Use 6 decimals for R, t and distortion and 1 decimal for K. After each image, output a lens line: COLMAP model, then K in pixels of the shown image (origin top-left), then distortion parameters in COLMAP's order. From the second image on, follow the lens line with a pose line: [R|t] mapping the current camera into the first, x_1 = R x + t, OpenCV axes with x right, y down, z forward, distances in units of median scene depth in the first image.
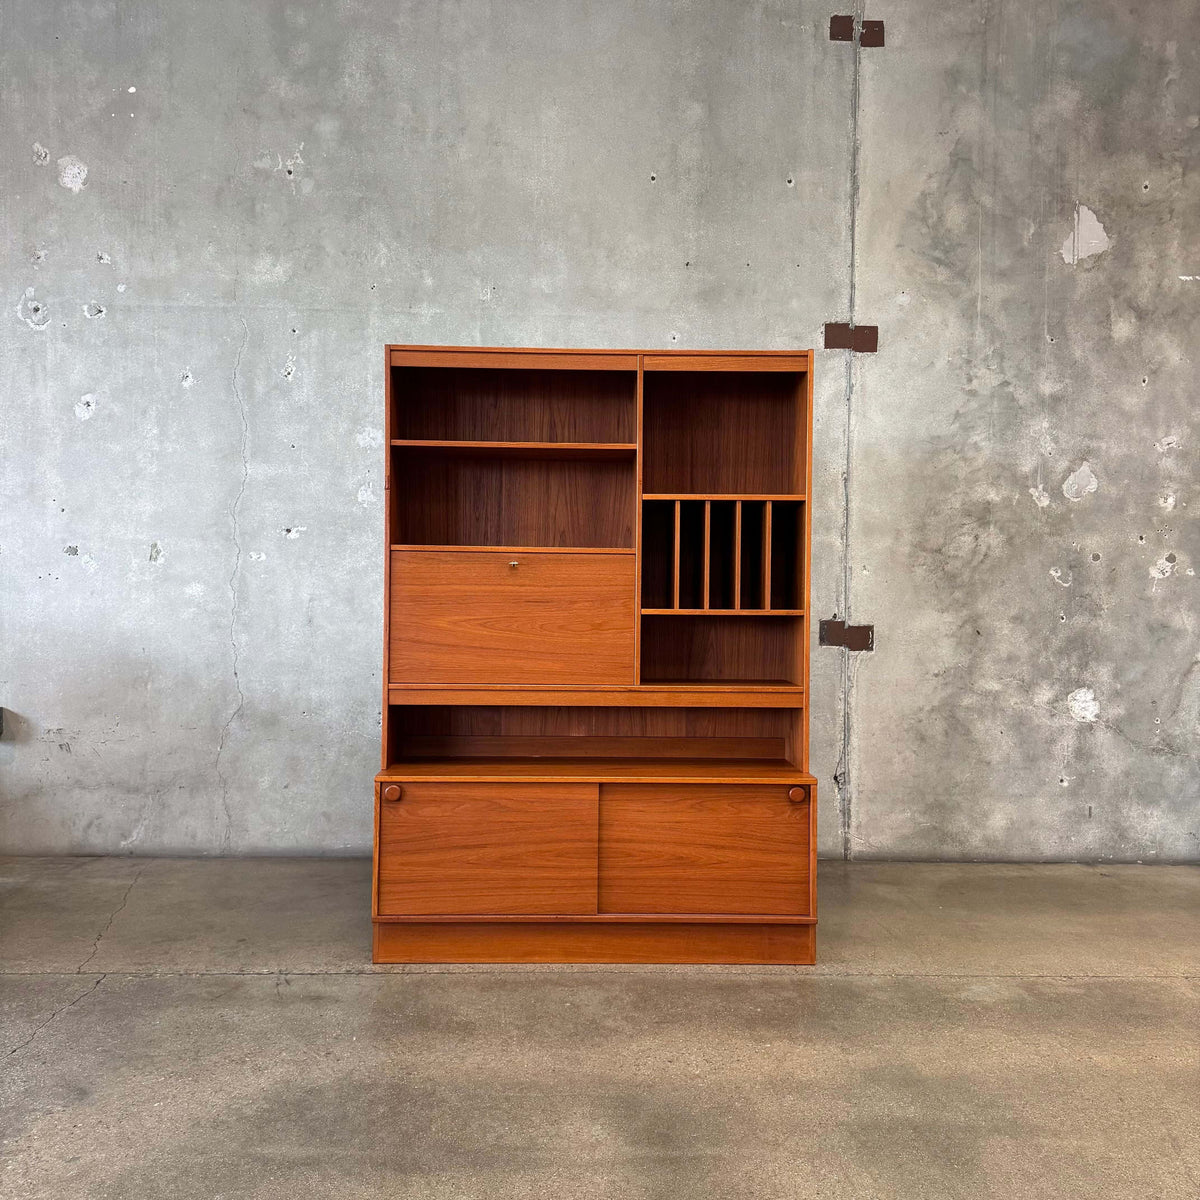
lens RADIAL K [[1102.5, 0, 595.7], [0, 1102.5, 604.1], [0, 0, 1]] dist [0.159411, -0.308860]
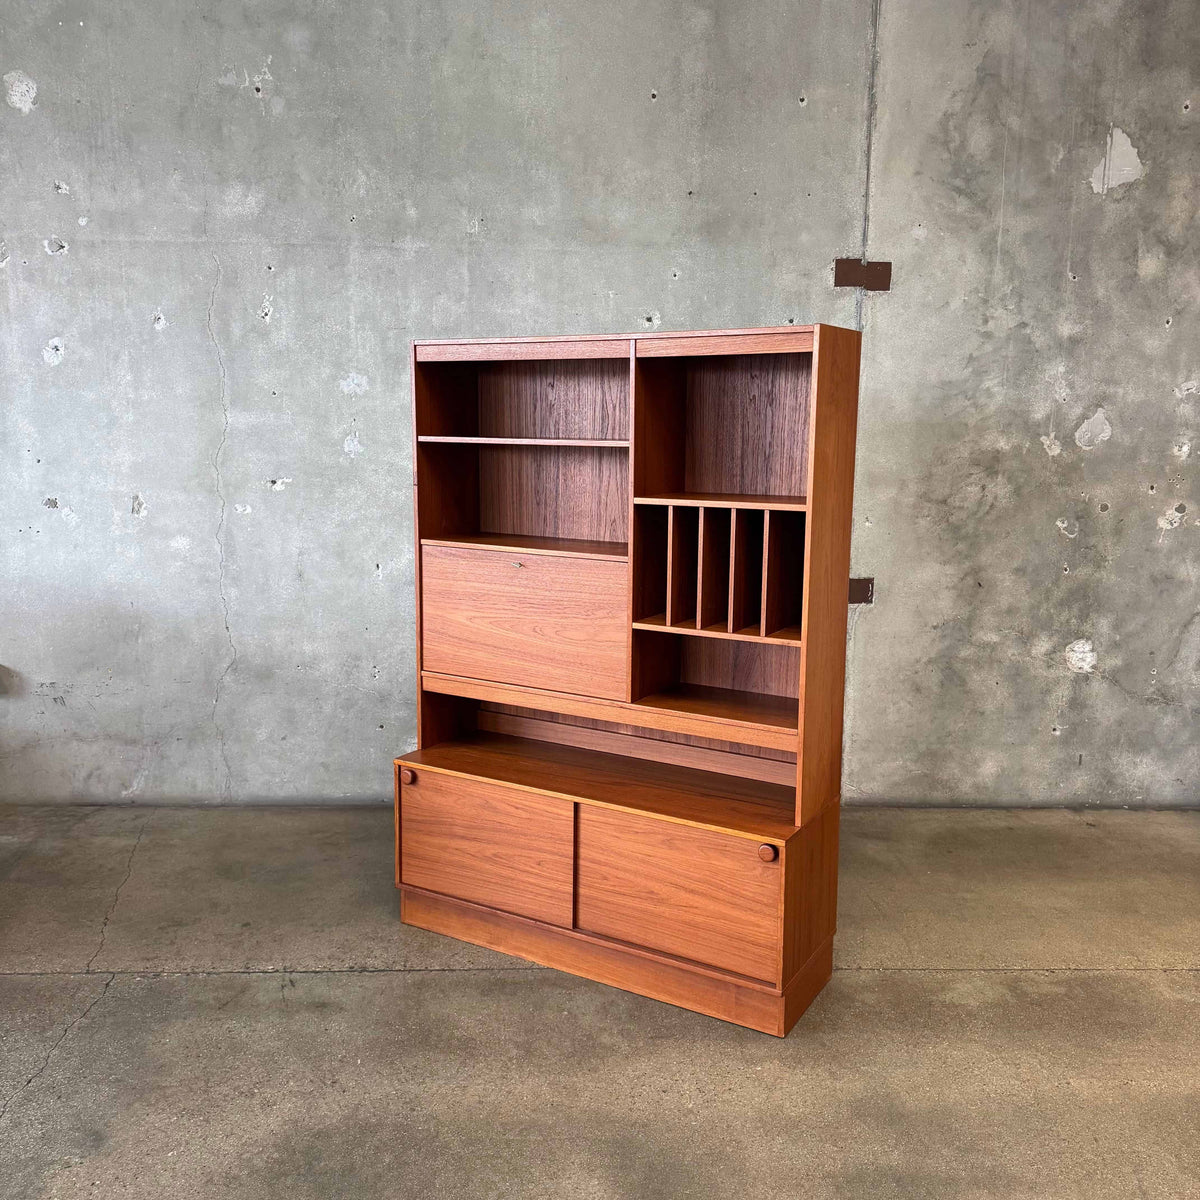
lens RADIAL K [[1104.1, 0, 597.3], [0, 1104.1, 603.9], [0, 0, 1]] dist [0.143574, -0.262954]
pose [[0.999982, -0.000757, 0.005912, -0.000773], [-0.000183, 0.987540, 0.157366, -0.114092], [-0.005958, -0.157364, 0.987523, 0.025865]]
